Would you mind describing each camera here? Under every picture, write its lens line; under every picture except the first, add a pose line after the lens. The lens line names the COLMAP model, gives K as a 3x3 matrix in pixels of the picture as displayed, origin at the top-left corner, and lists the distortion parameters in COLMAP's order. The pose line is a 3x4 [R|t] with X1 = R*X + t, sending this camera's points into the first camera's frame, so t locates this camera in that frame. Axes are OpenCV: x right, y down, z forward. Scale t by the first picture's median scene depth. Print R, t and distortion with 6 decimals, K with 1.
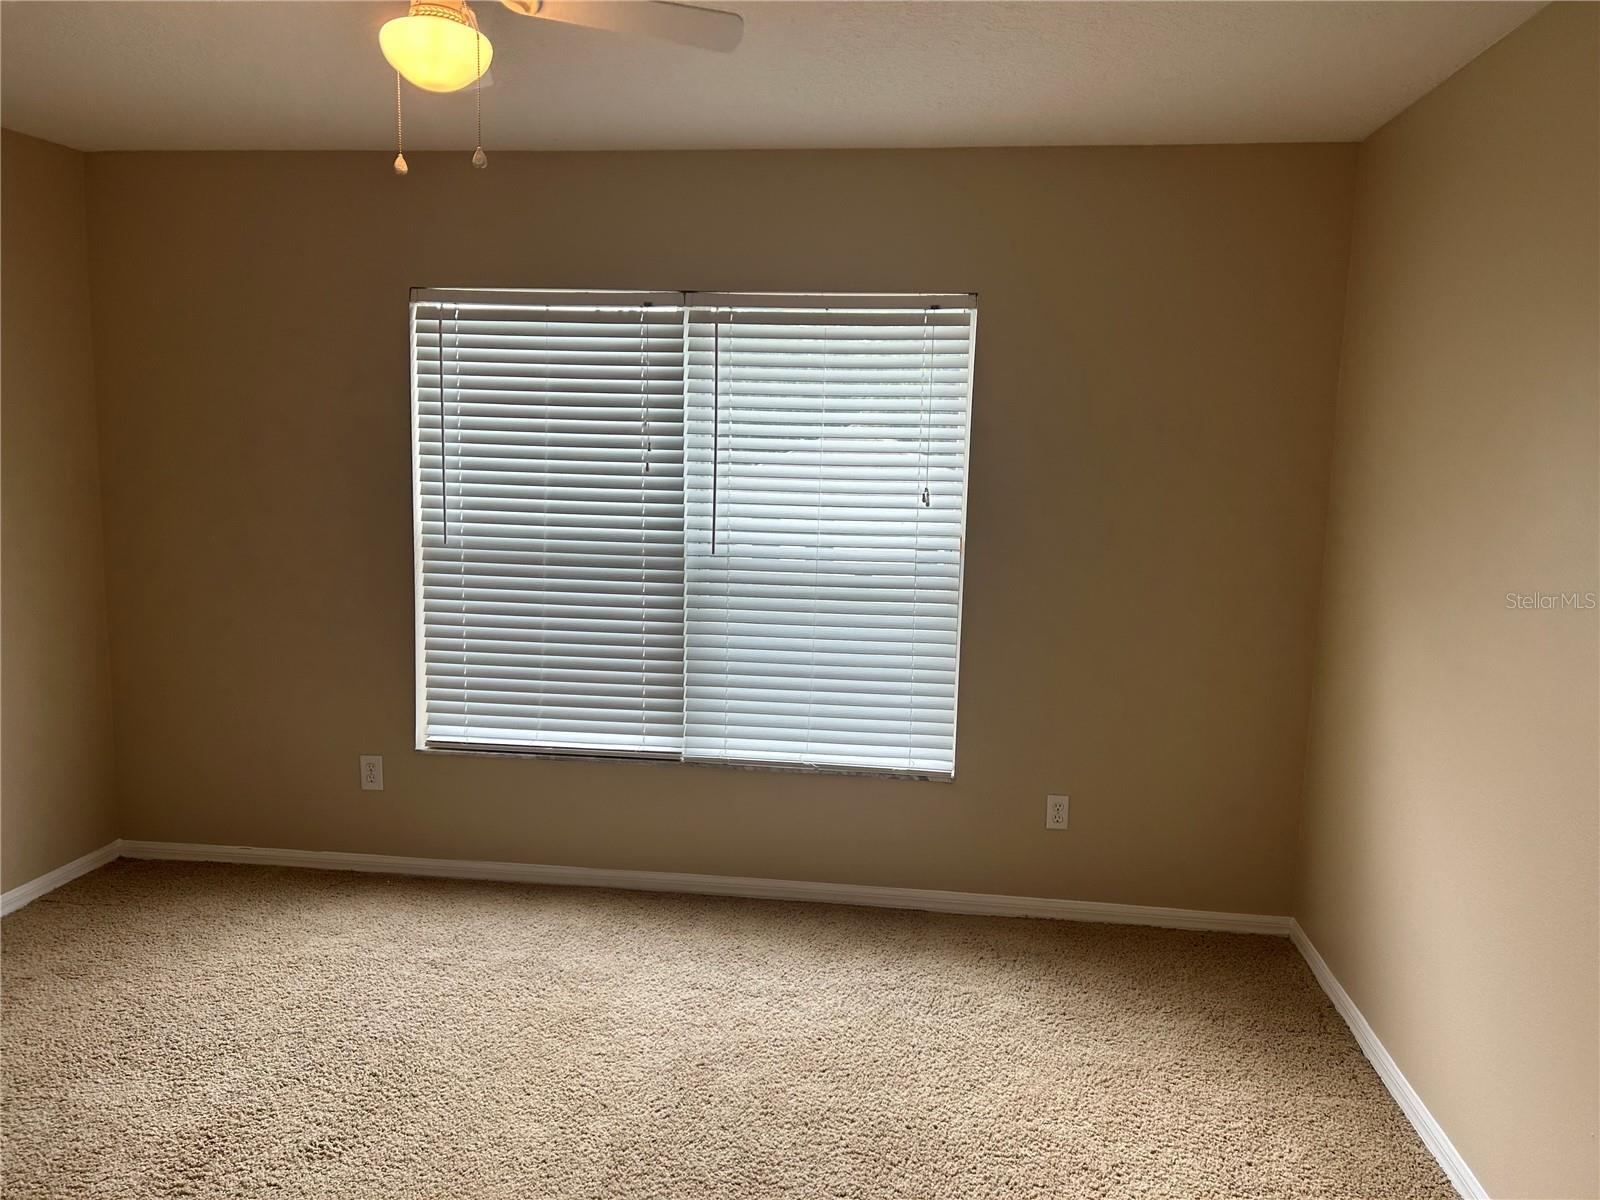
lens RADIAL K [[1163.8, 0, 807.1], [0, 1163.8, 624.0], [0, 0, 1]] dist [0.112351, -0.109471]
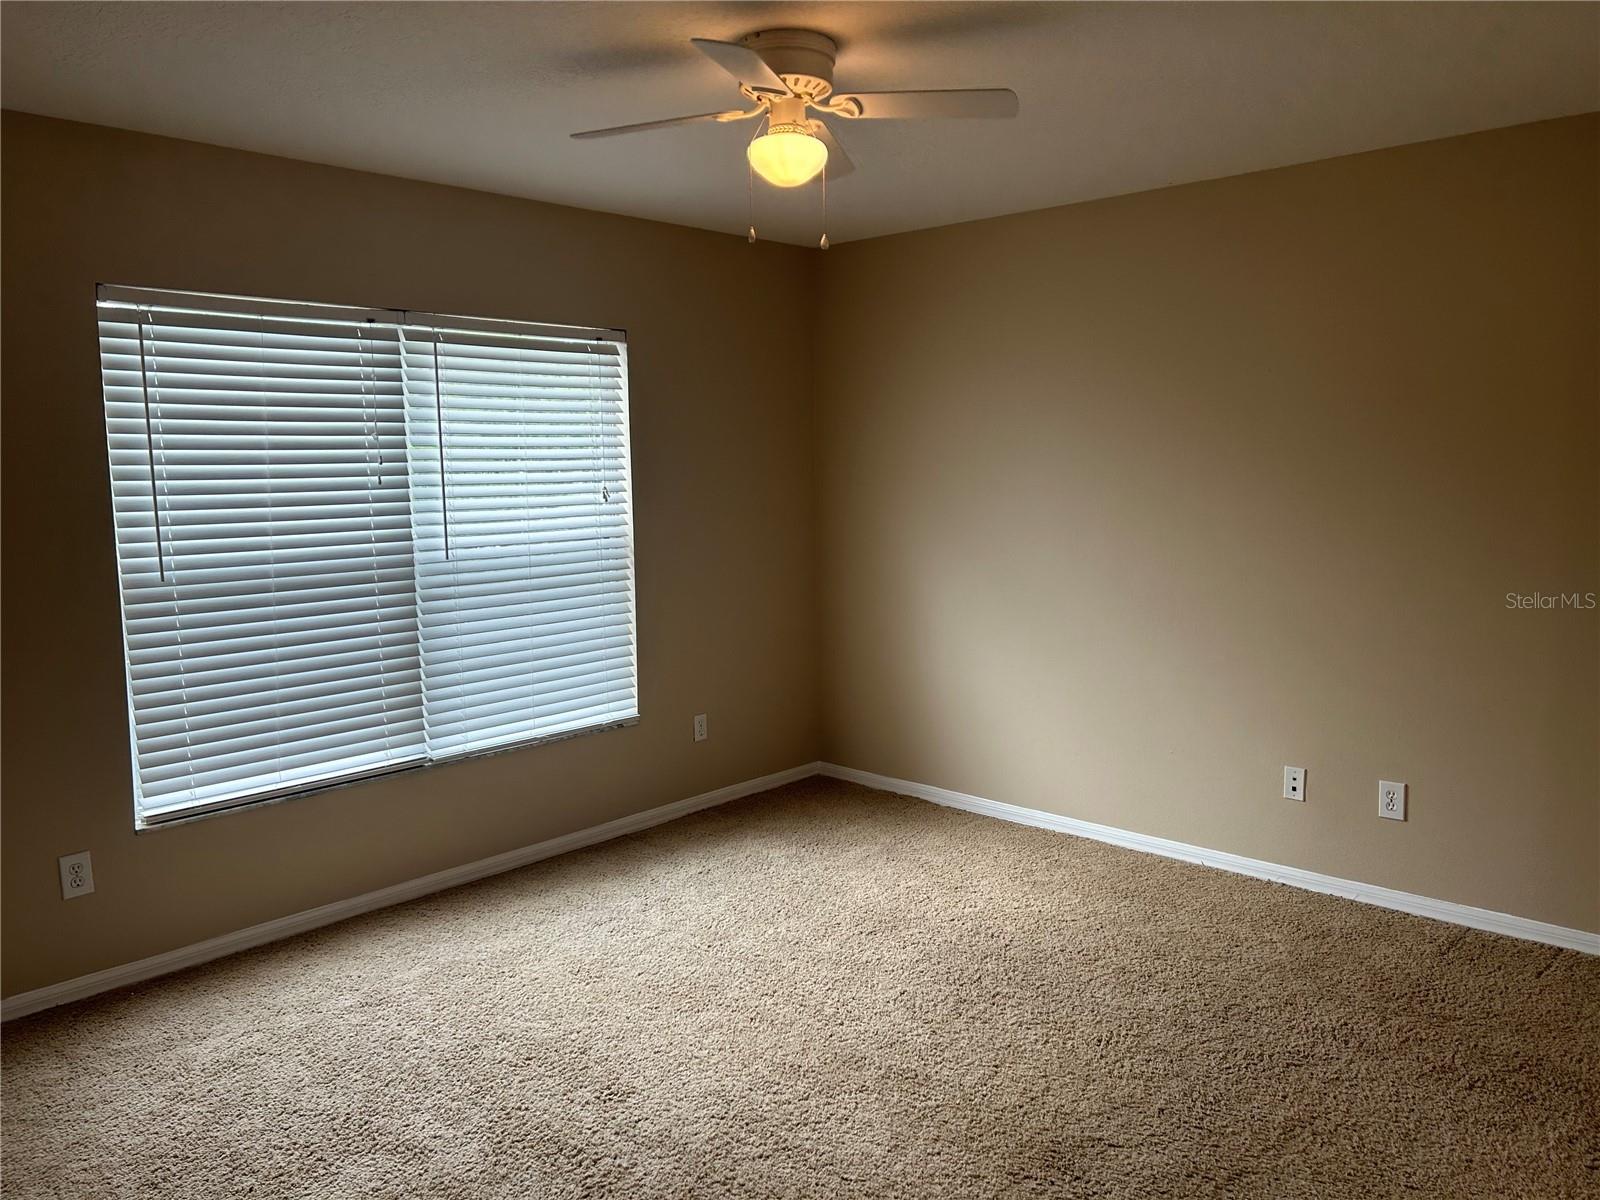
lens RADIAL K [[1163.8, 0, 807.1], [0, 1163.8, 624.0], [0, 0, 1]] dist [0.112351, -0.109471]
pose [[0.598541, -0.146664, 0.787552, -0.728659], [0.148922, 0.986332, 0.070501, -0.029082], [-0.787128, 0.075086, 0.612202, 0.095306]]
